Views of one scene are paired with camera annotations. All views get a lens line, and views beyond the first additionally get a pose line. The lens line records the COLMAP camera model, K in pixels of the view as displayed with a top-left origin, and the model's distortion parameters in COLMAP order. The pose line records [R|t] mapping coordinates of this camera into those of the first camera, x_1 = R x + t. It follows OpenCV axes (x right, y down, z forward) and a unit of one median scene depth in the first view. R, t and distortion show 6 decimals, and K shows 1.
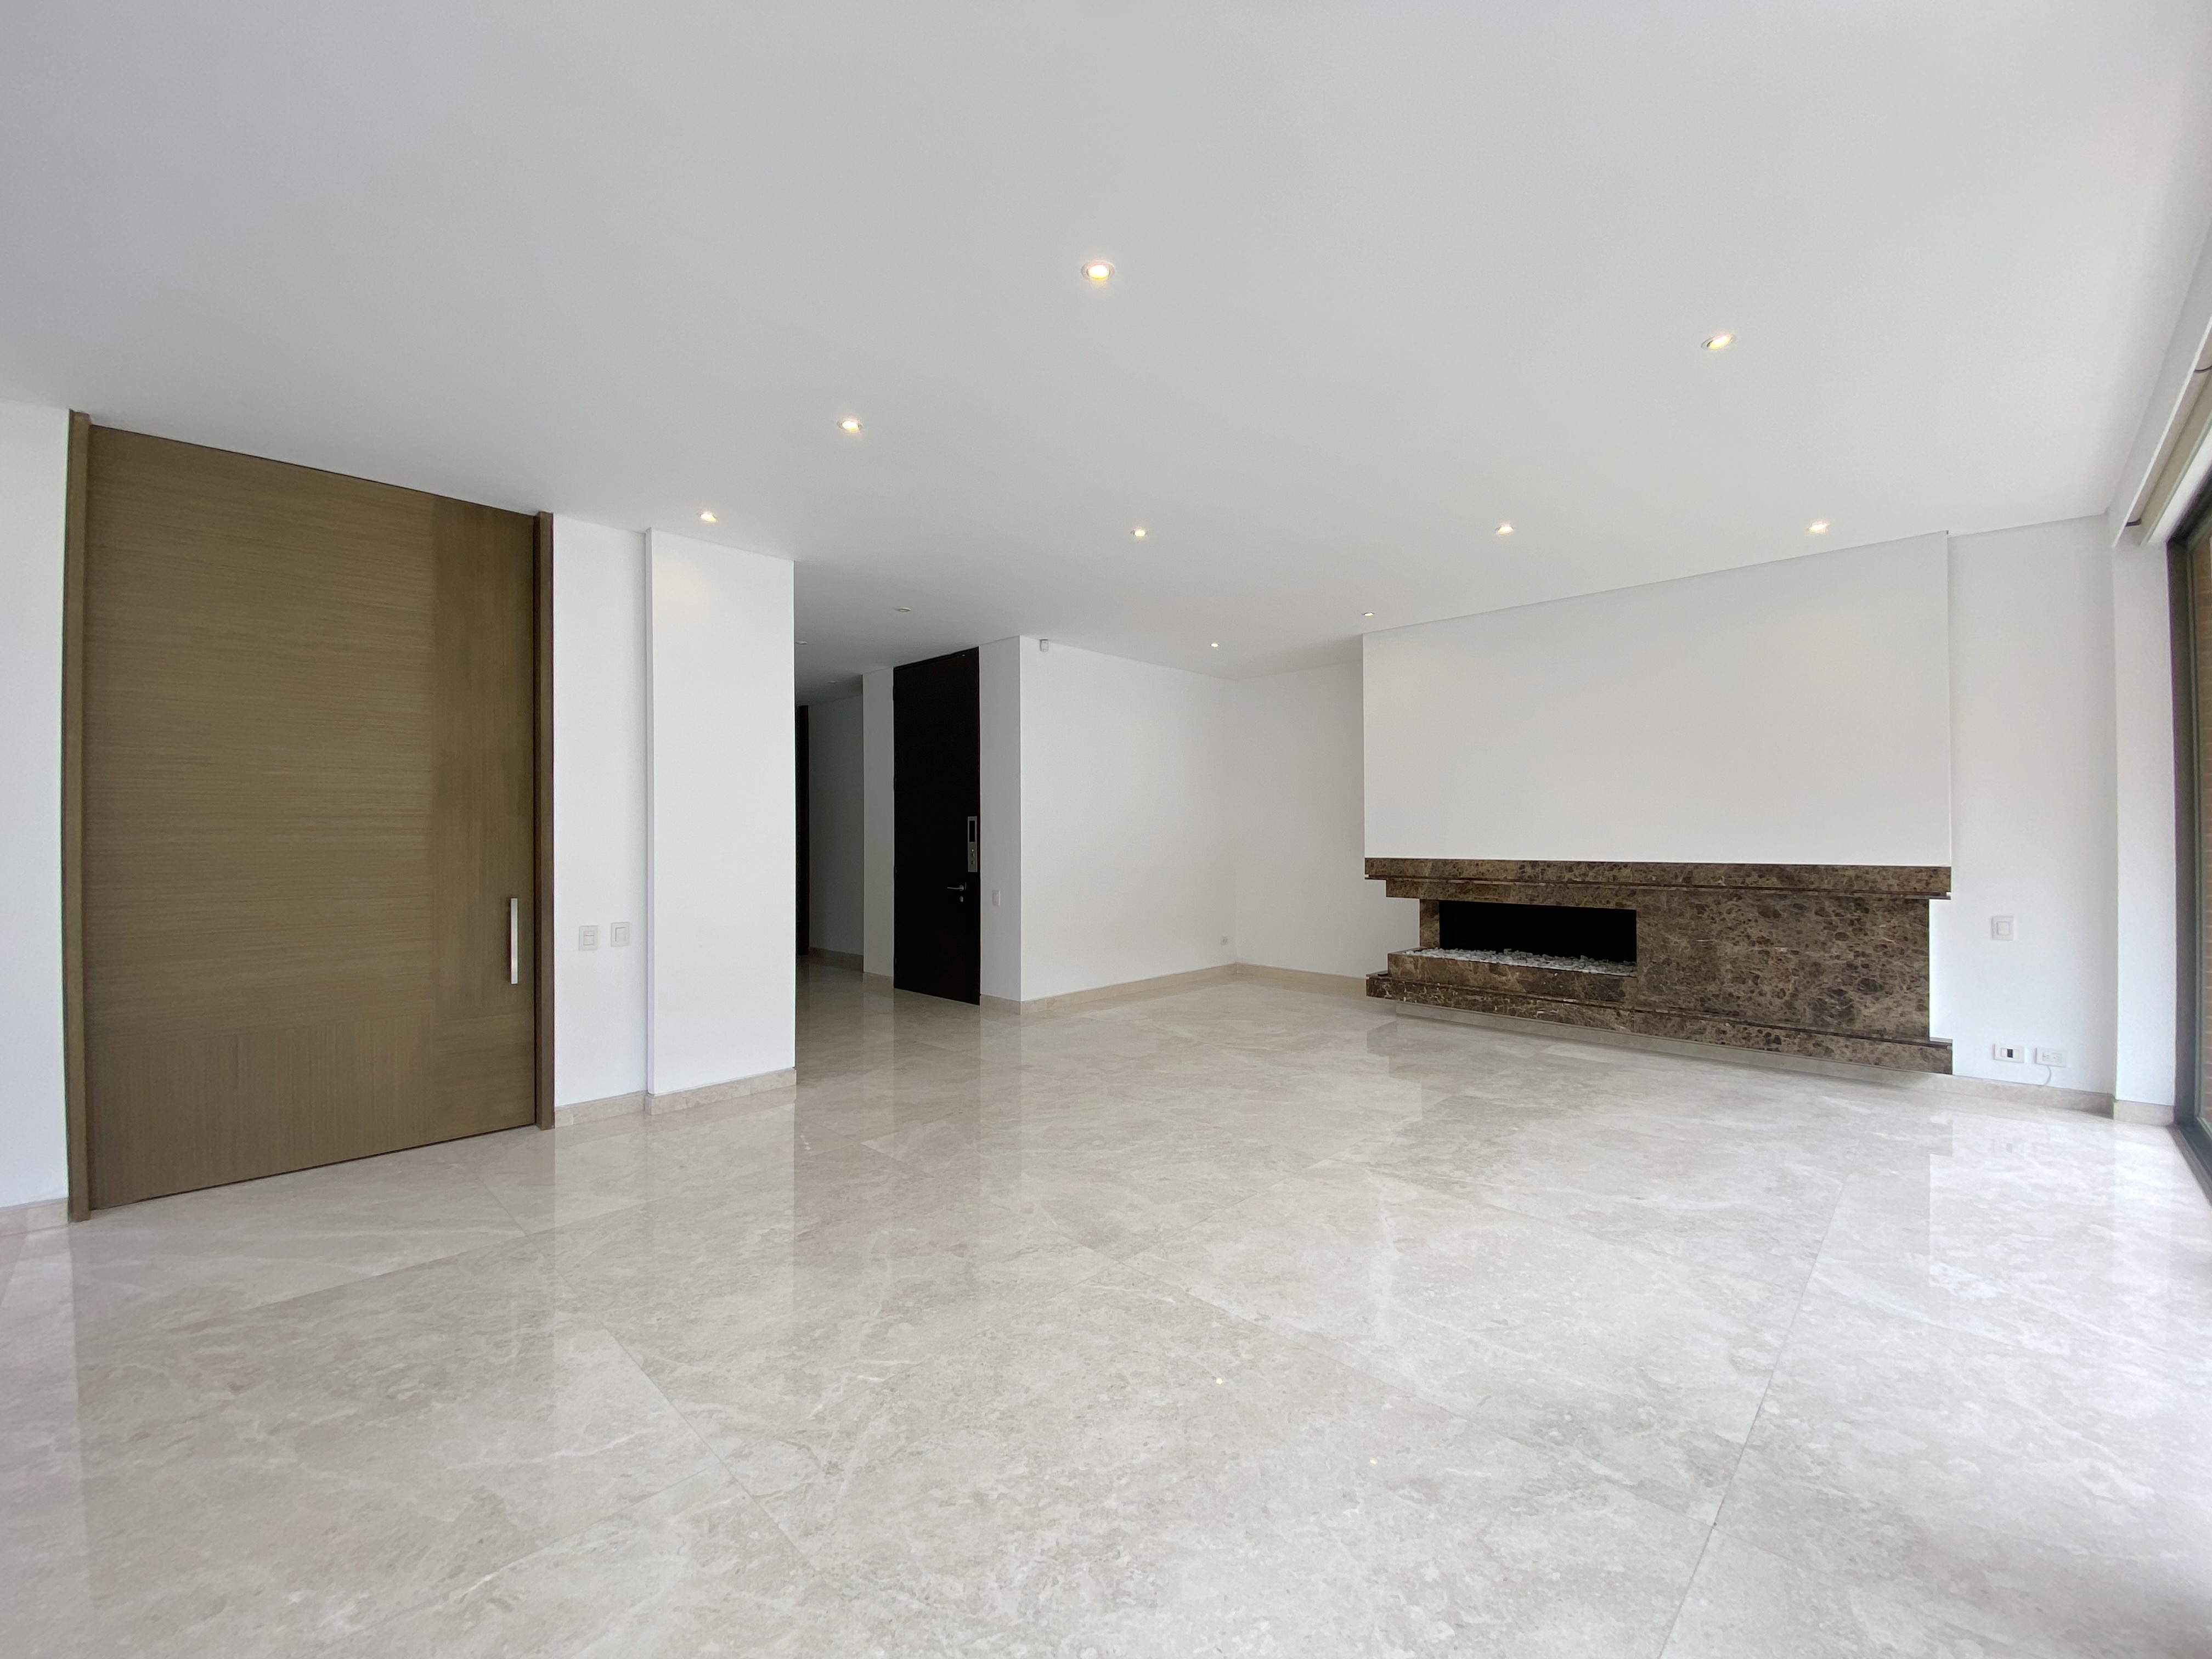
lens RADIAL K [[885.7, 0, 1099.8], [0, 885.7, 826.7], [0, 0, 1]] dist [0.020106, -0.016302]
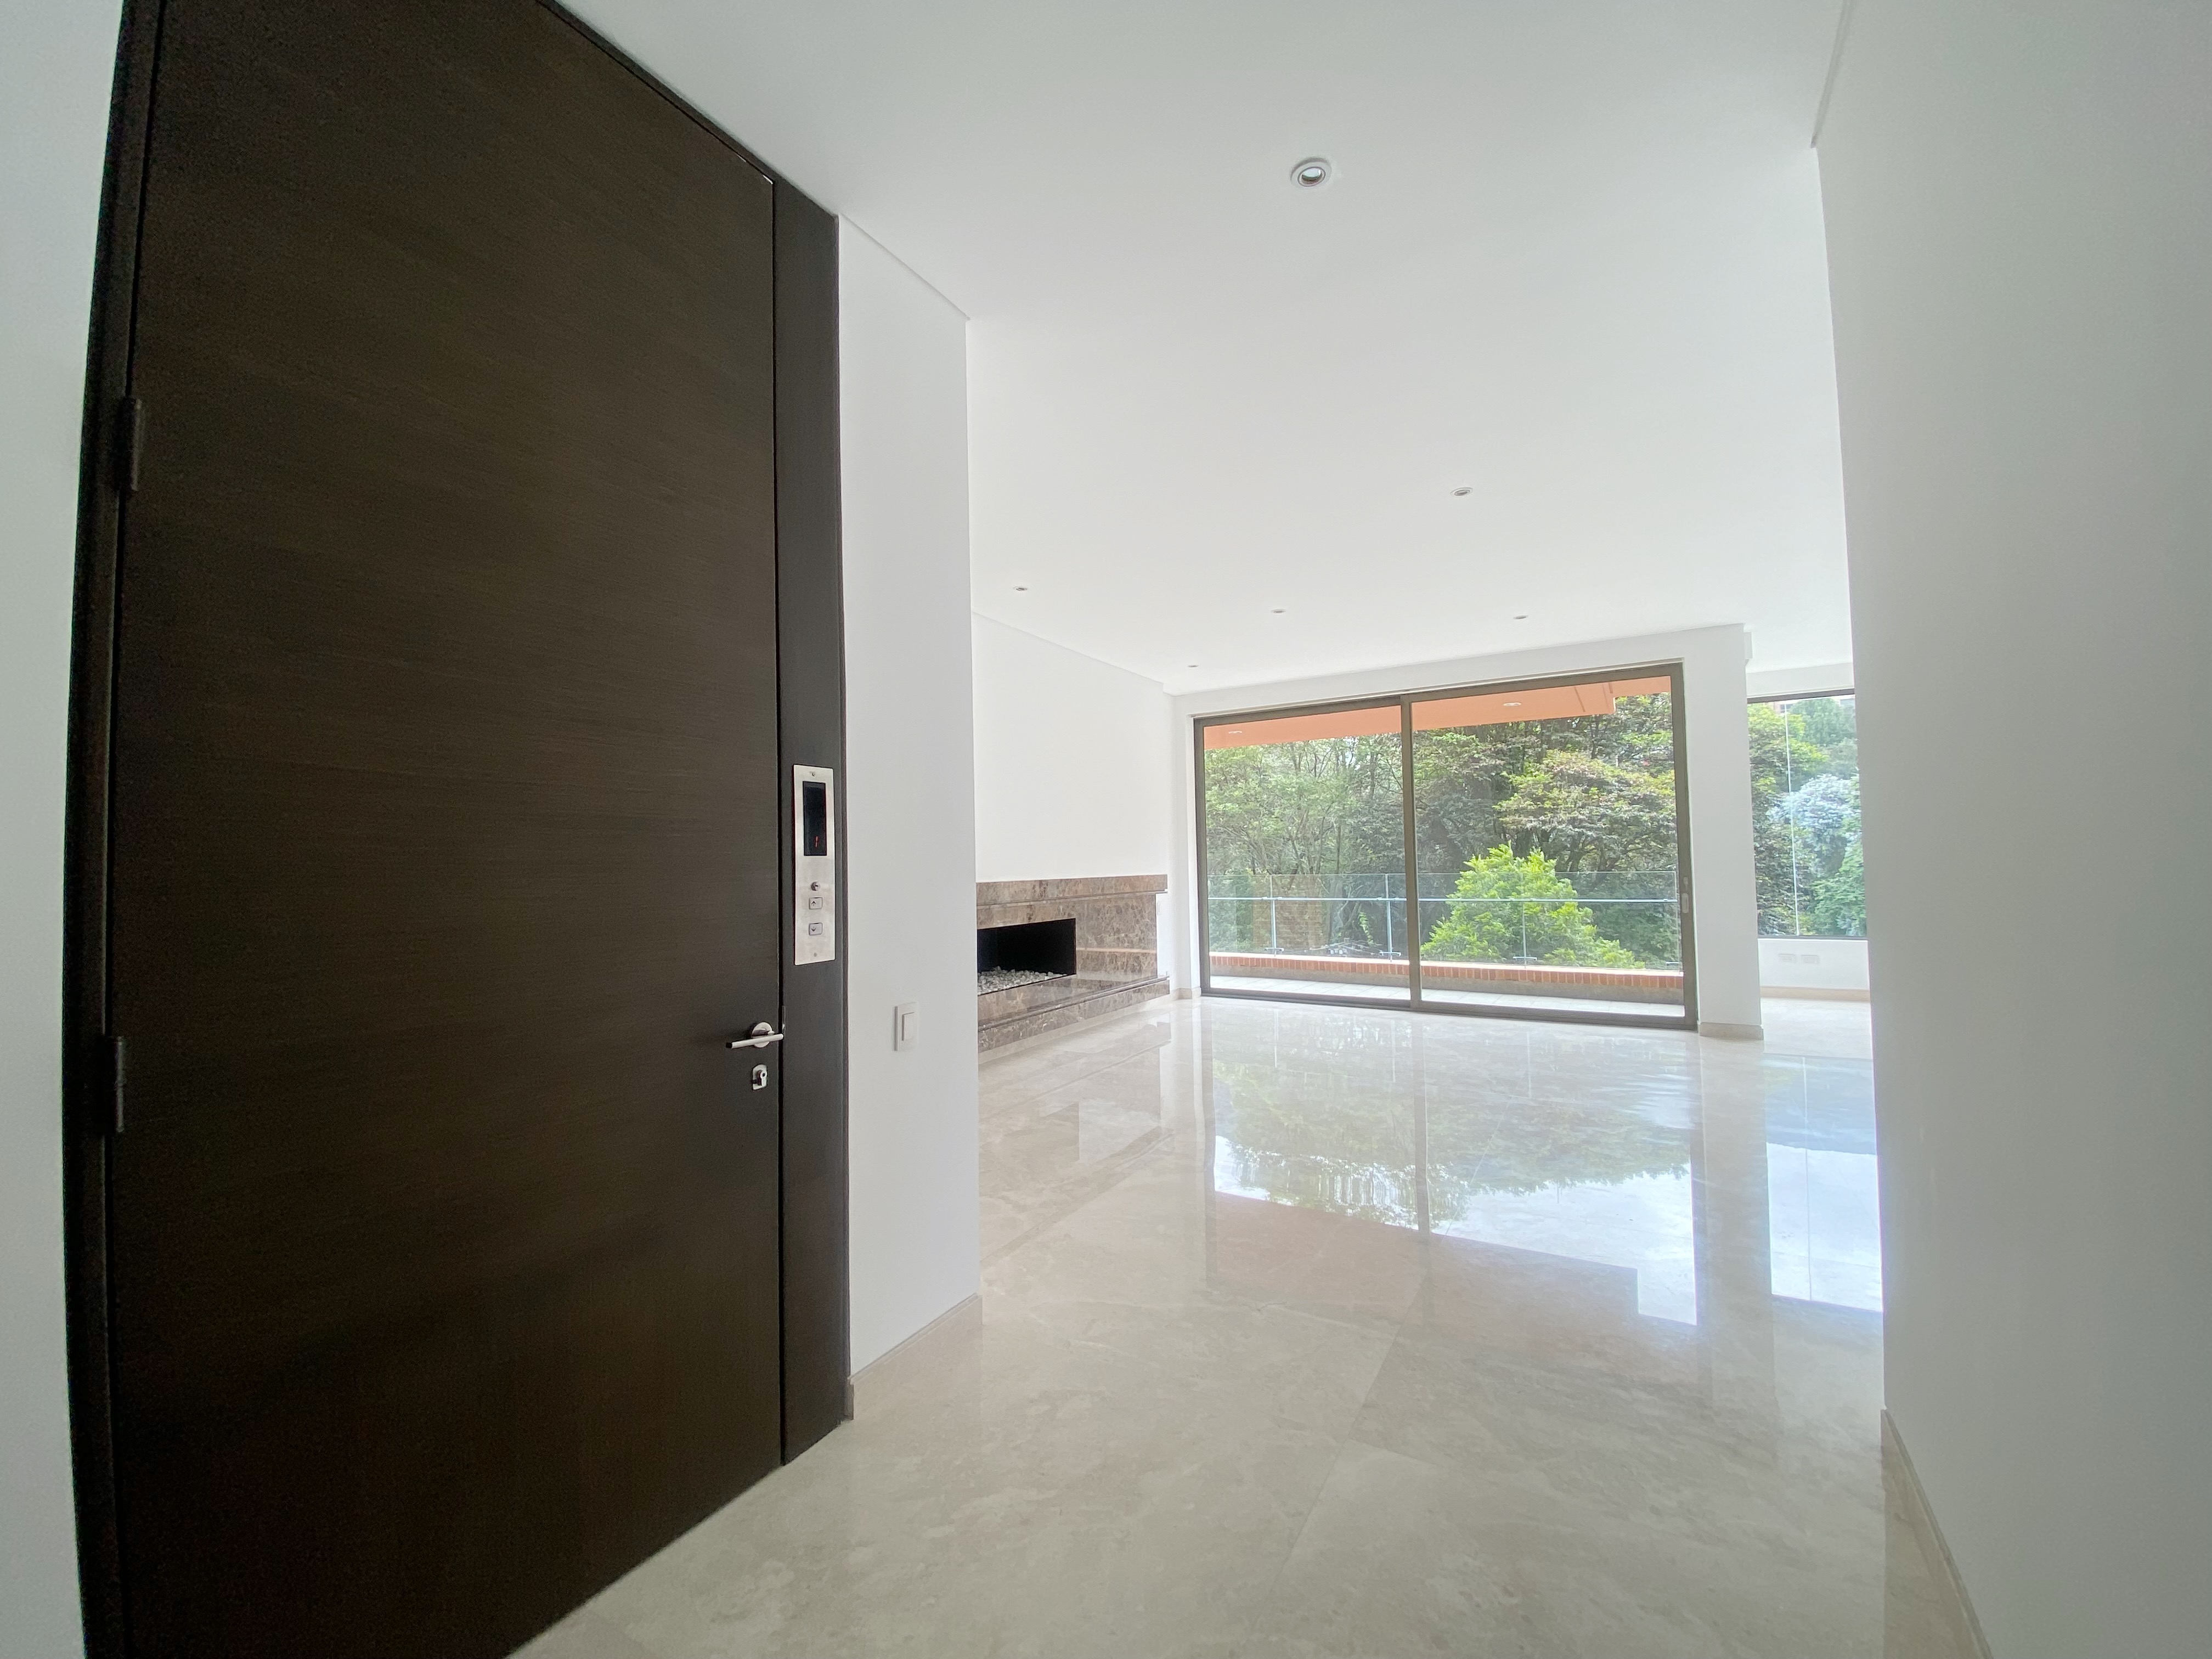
lens RADIAL K [[873.4, 0, 1089.4], [0, 873.4, 821.2], [0, 0, 1]] dist [-0.000936, -0.000239]
pose [[-0.239883, 0.056974, 0.969129, -0.681811], [0.006635, 0.998349, -0.057050, 0.037328], [-0.970779, -0.007255, -0.239865, 1.557590]]
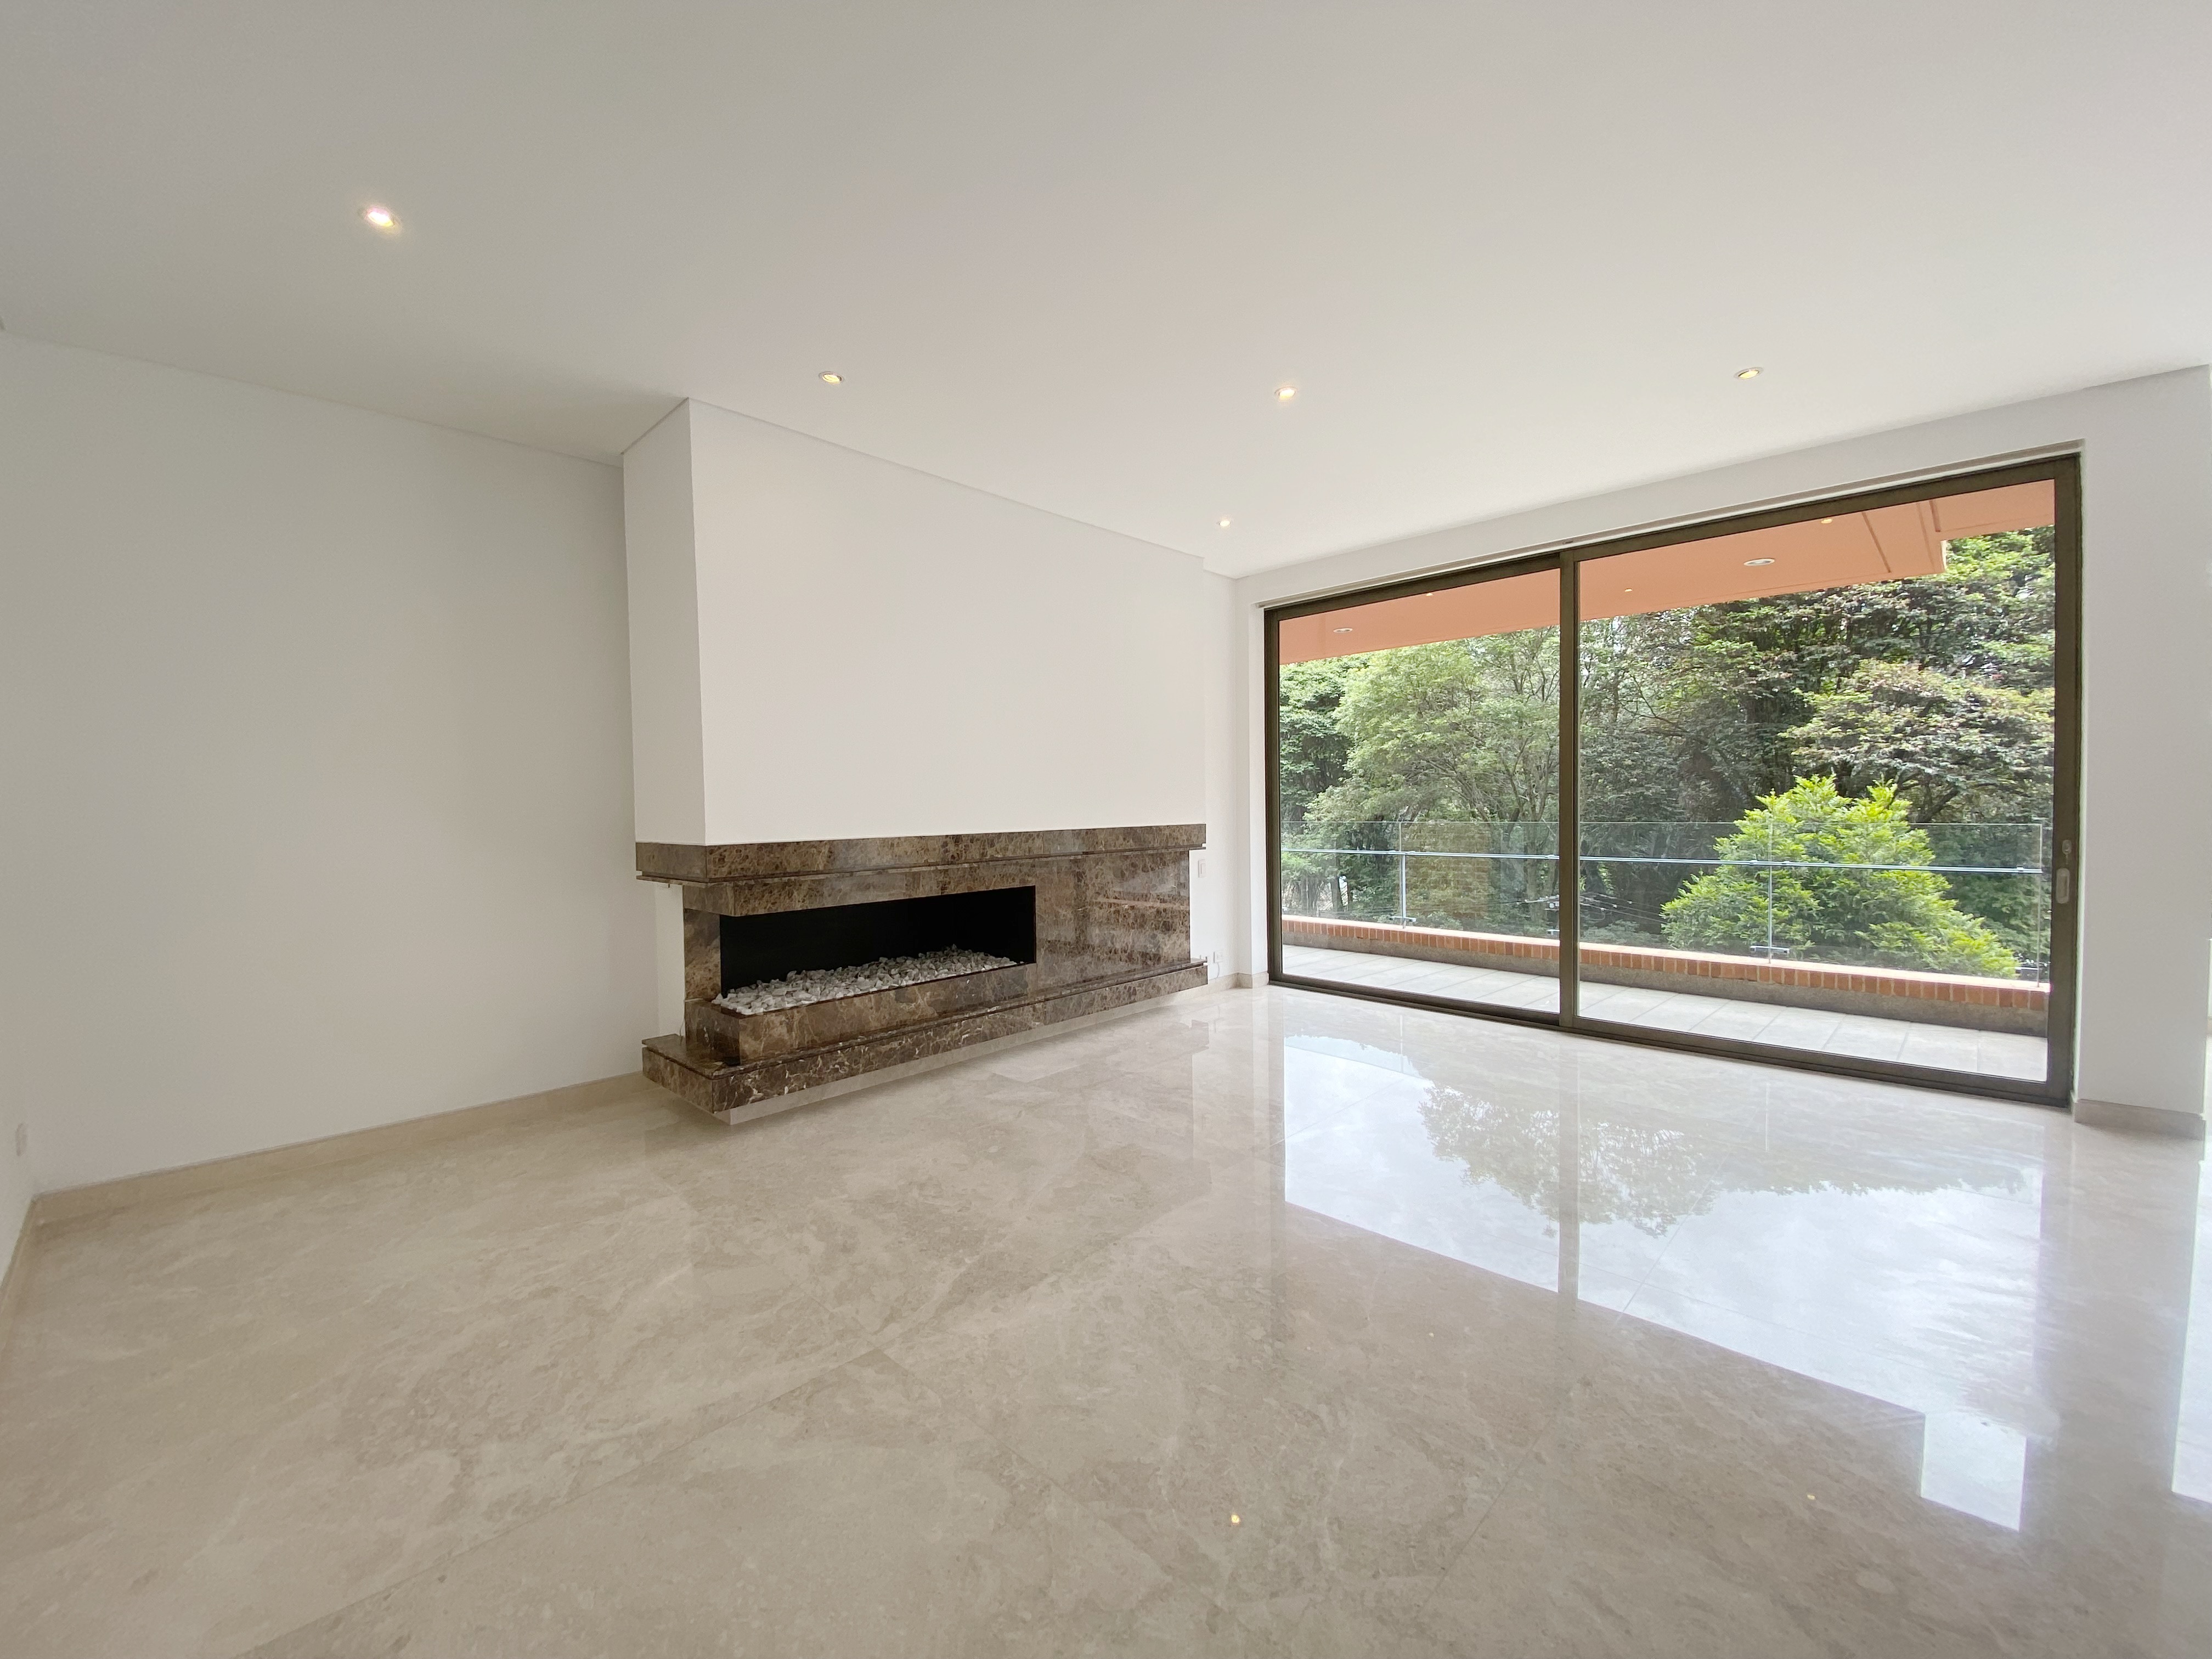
lens RADIAL K [[885.7, 0, 1099.8], [0, 885.7, 826.7], [0, 0, 1]] dist [0.020106, -0.016302]
pose [[-0.019556, -0.022271, 0.999561, -0.322388], [0.000610, 0.999751, 0.022287, 0.020798], [-0.999809, 0.001045, -0.019538, 1.173368]]
